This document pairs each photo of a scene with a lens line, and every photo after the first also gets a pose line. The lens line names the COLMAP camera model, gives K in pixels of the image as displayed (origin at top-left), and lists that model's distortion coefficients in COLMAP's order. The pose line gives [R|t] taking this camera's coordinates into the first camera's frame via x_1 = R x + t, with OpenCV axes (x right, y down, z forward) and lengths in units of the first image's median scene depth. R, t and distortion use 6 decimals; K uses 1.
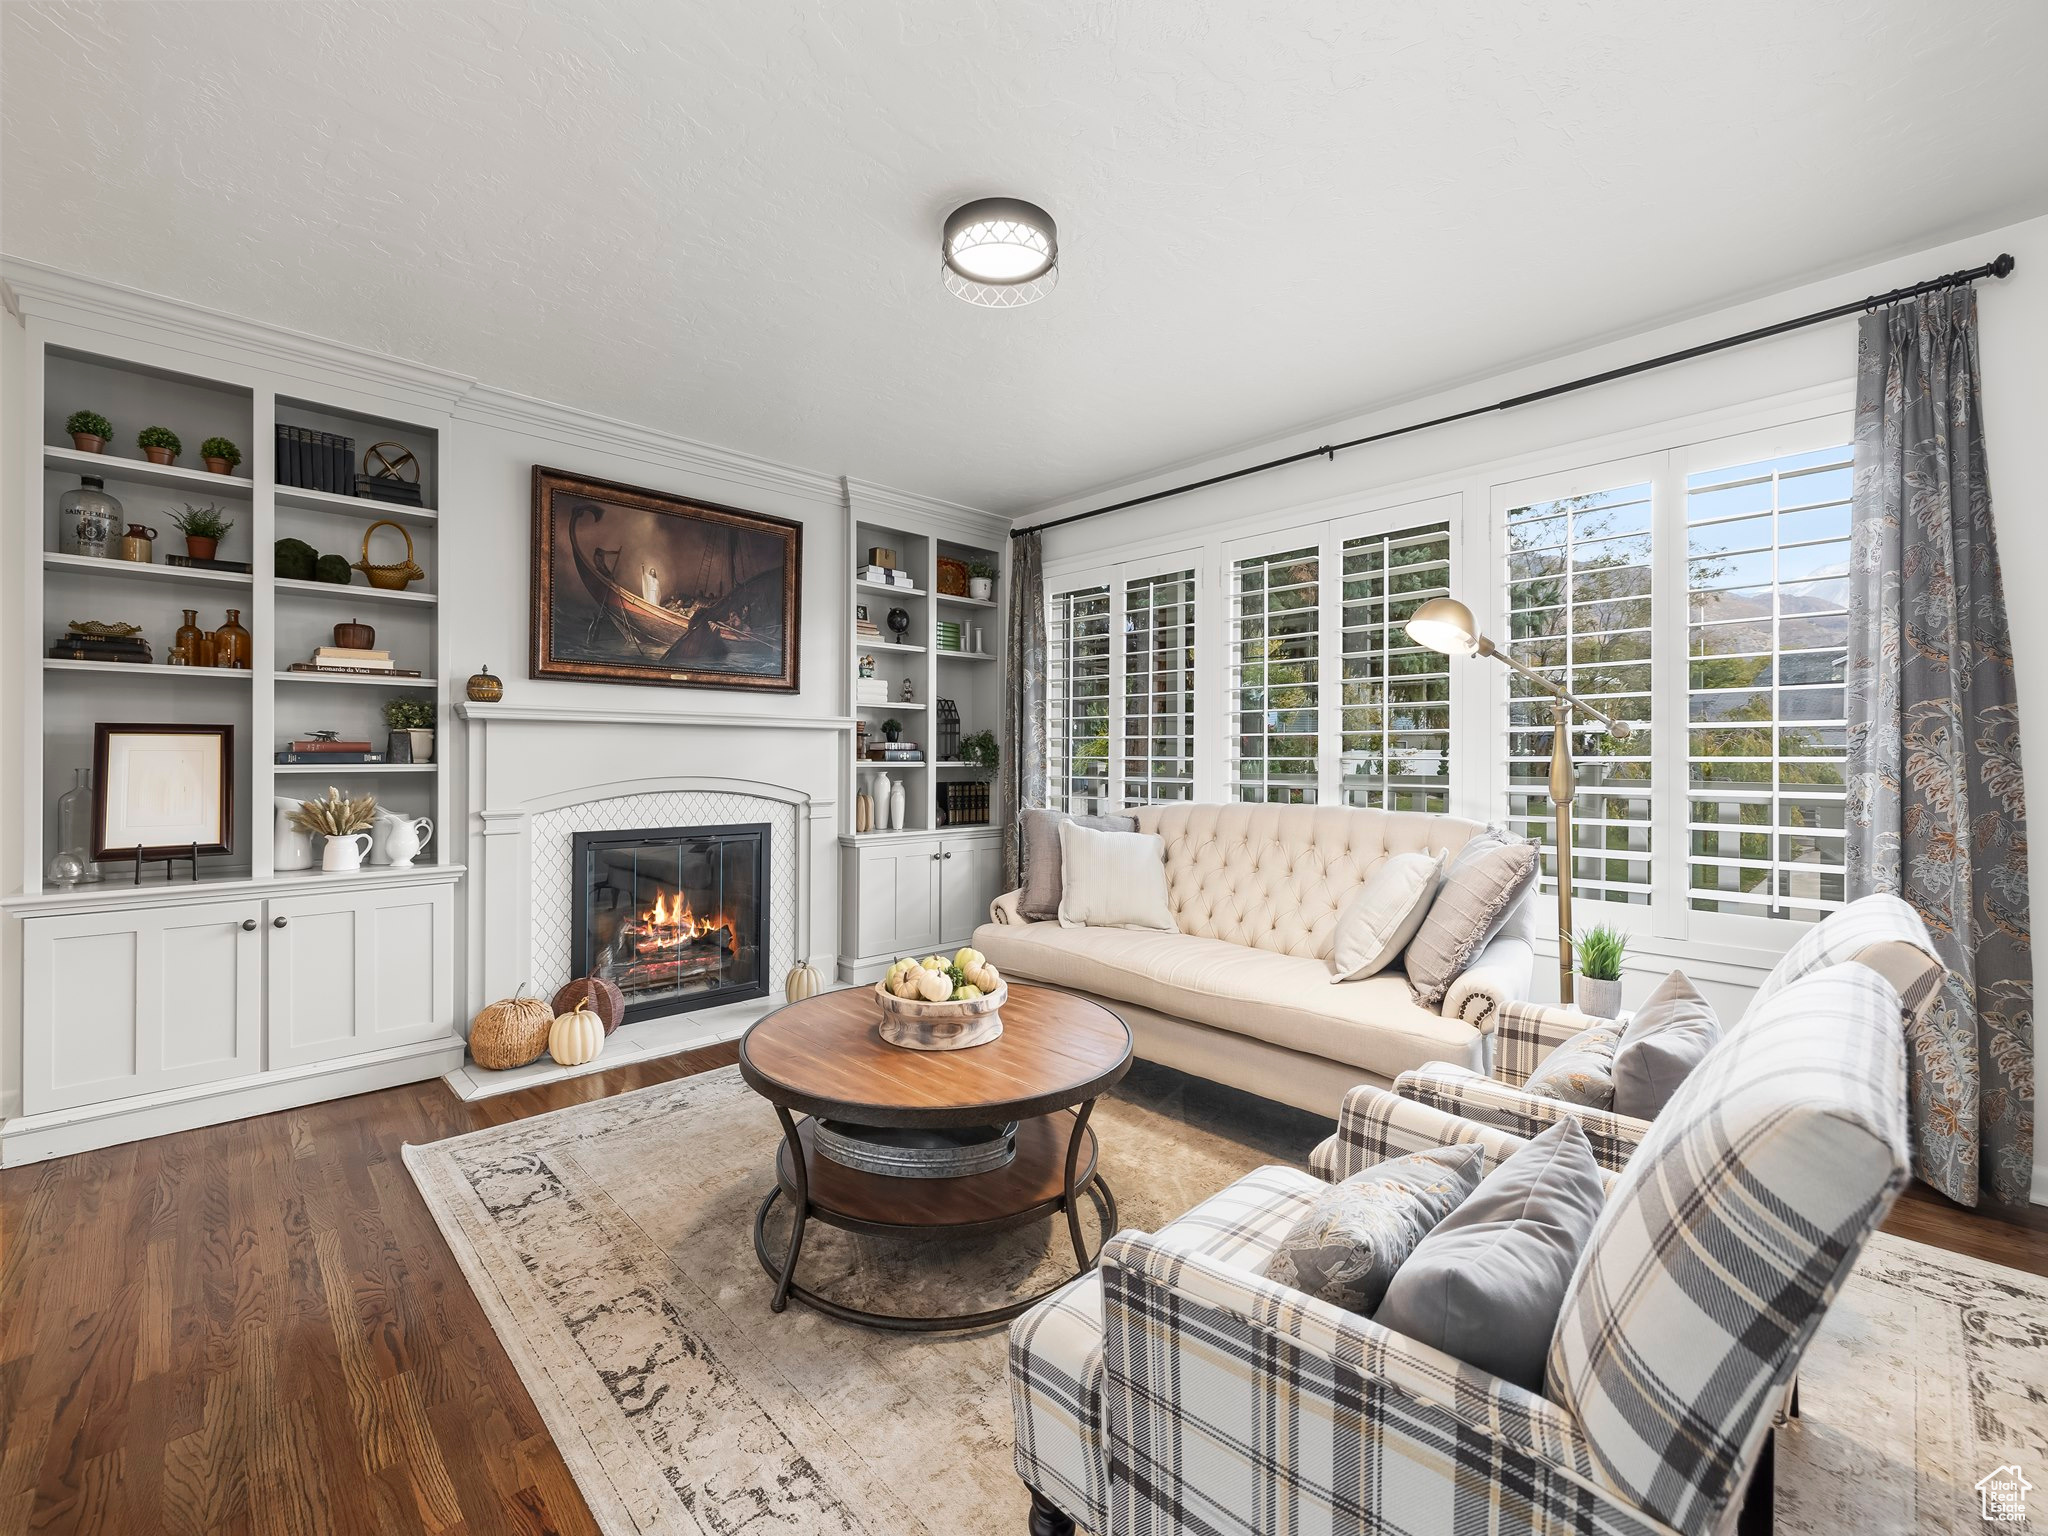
lens RADIAL K [[880.7, 0, 1024.5], [0, 880.7, 760.9], [0, 0, 1]] dist [0.014796, 0.000492]
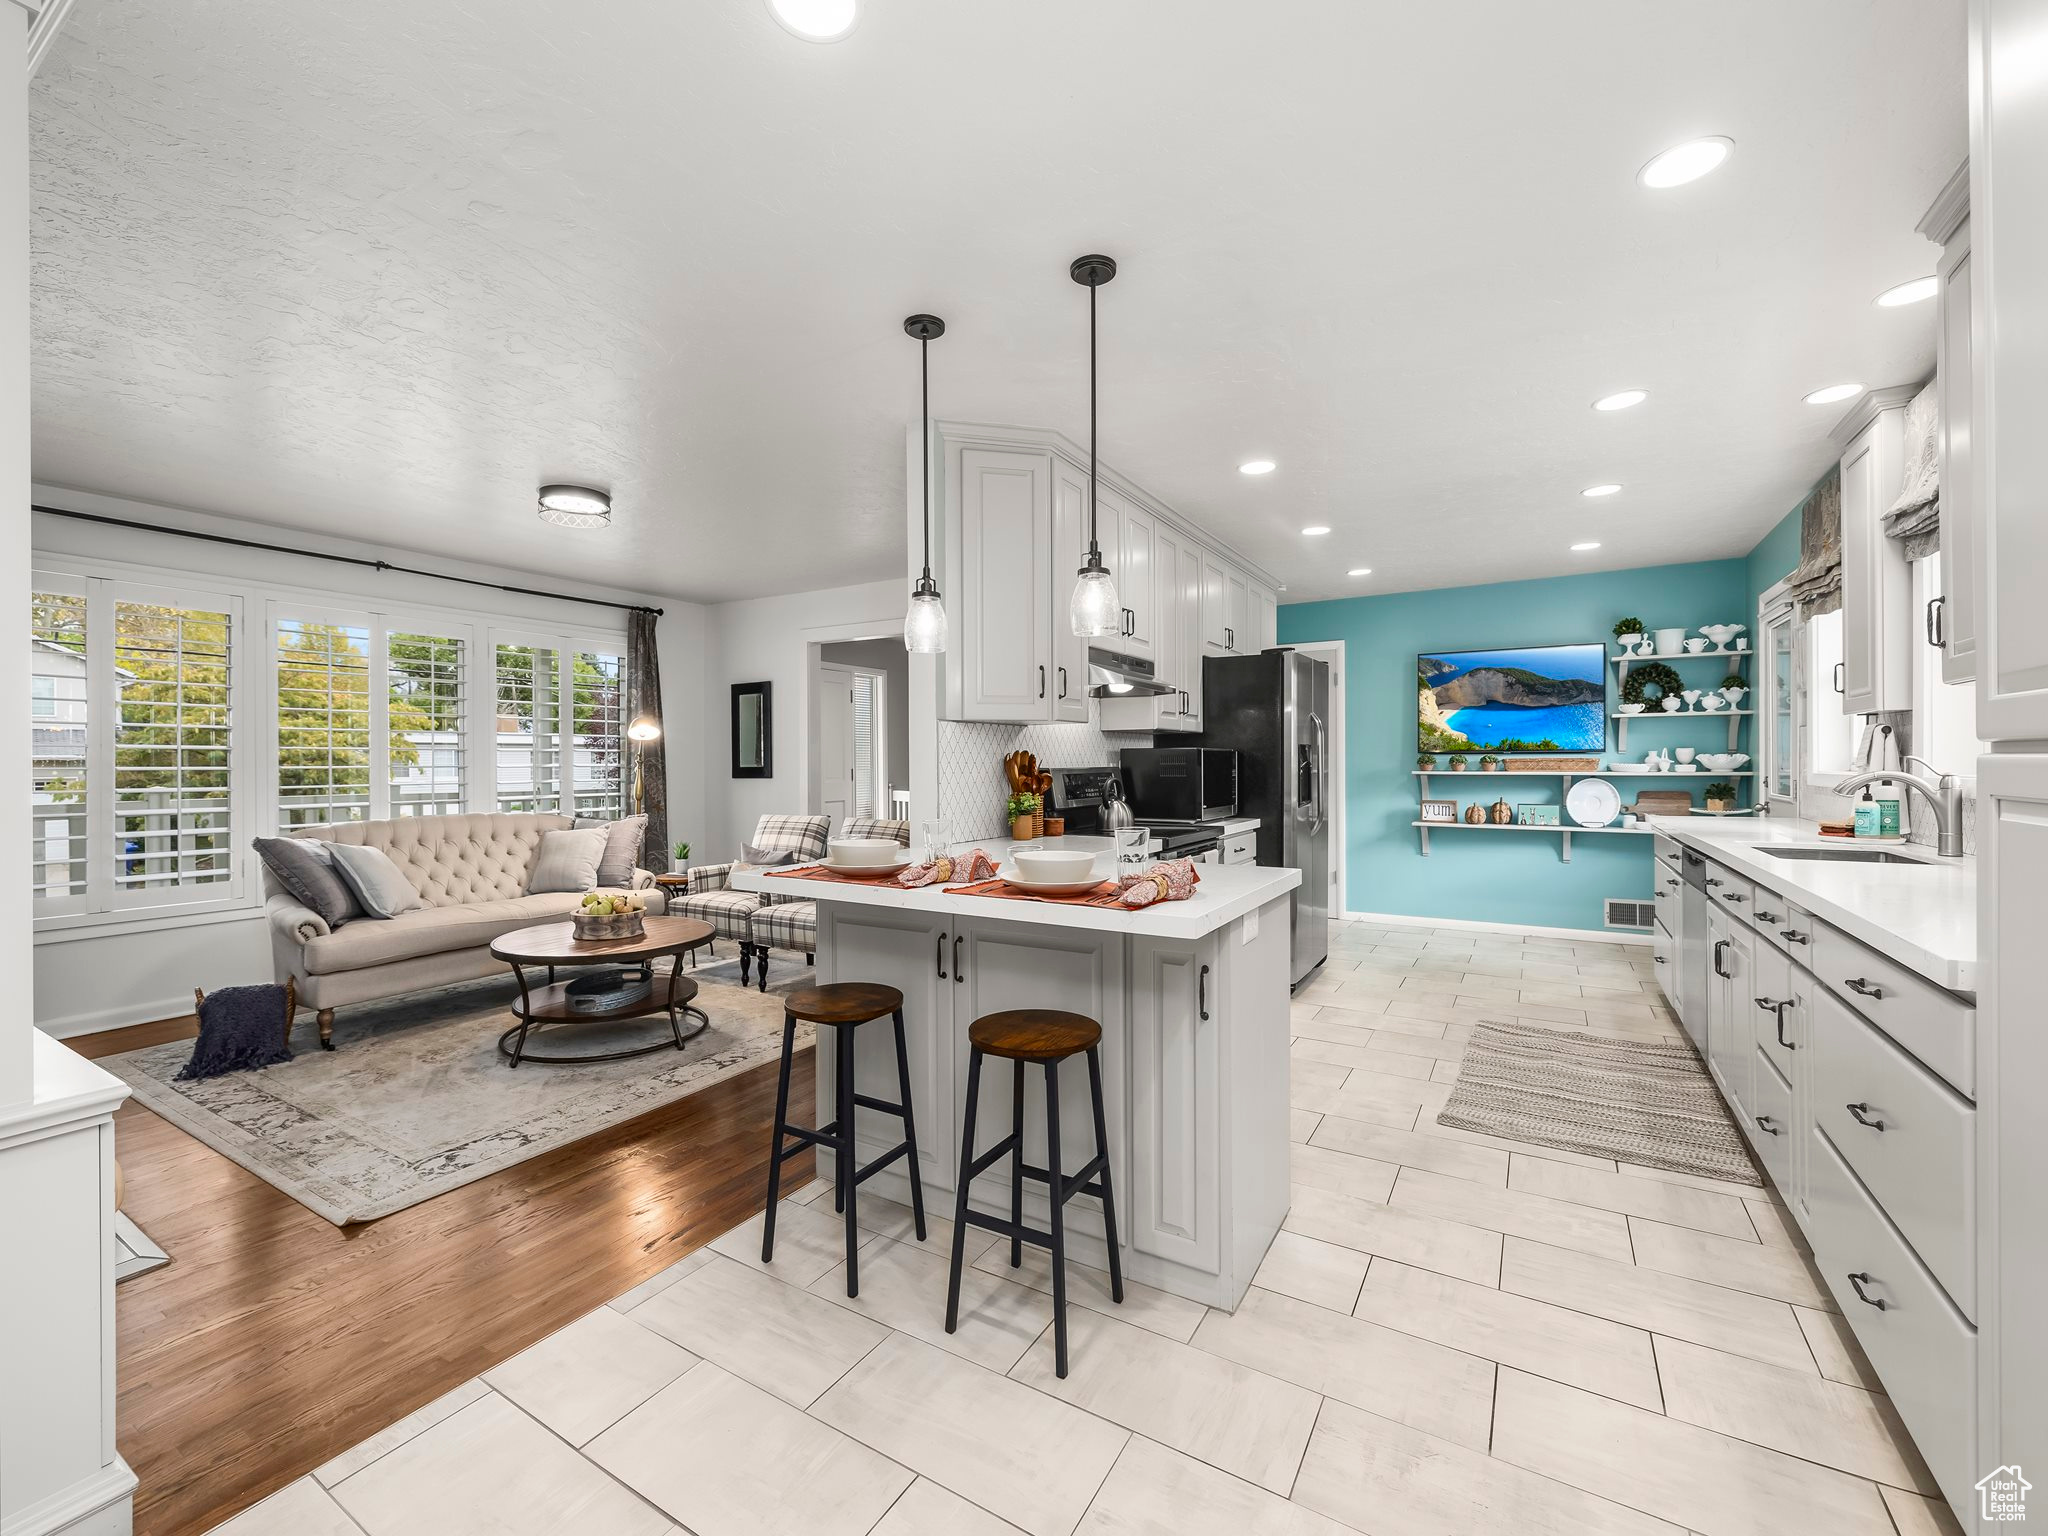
lens RADIAL K [[880.7, 0, 1013.8], [0, 880.7, 766.5], [0, 0, 1]] dist [0.014796, 0.000492]
pose [[-0.287278, -0.011347, 0.957780, -1.563364], [0.005818, 0.999891, 0.013591, -0.043370], [-0.957829, 0.009477, -0.287181, 0.527965]]
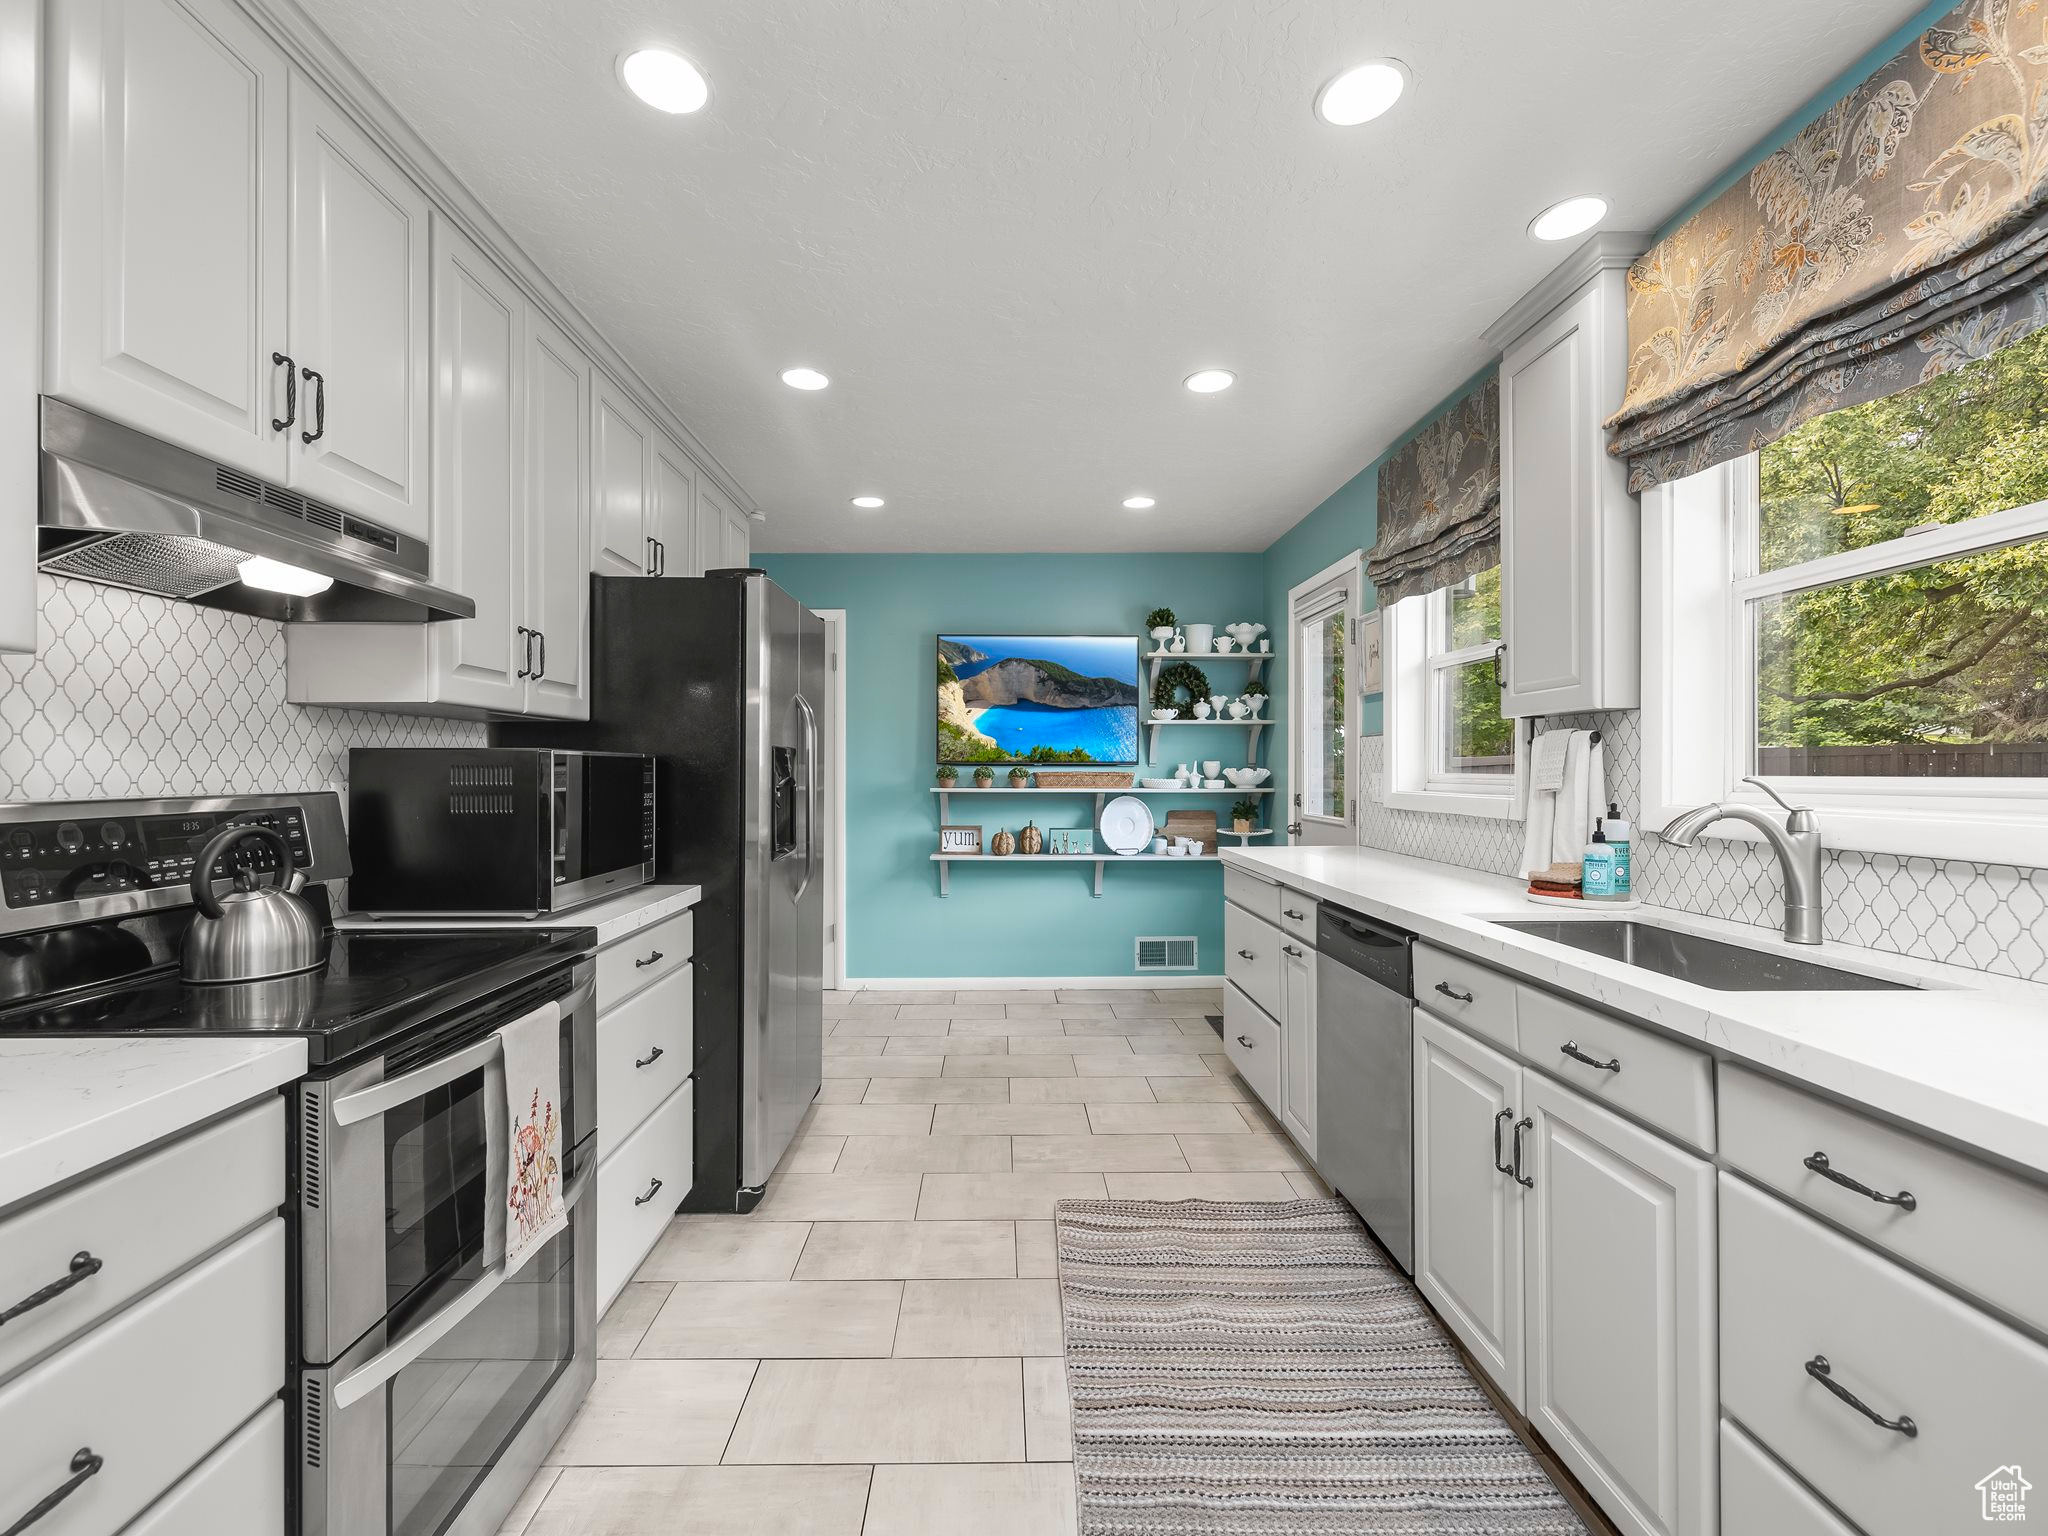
lens RADIAL K [[880.7, 0, 1013.2], [0, 880.7, 766.8], [0, 0, 1]] dist [0.014796, 0.000492]
pose [[-0.748654, -0.005849, 0.662935, -0.952376], [-0.004133, 0.999983, 0.004156, -0.043225], [-0.662948, 0.000372, -0.748665, 0.080978]]
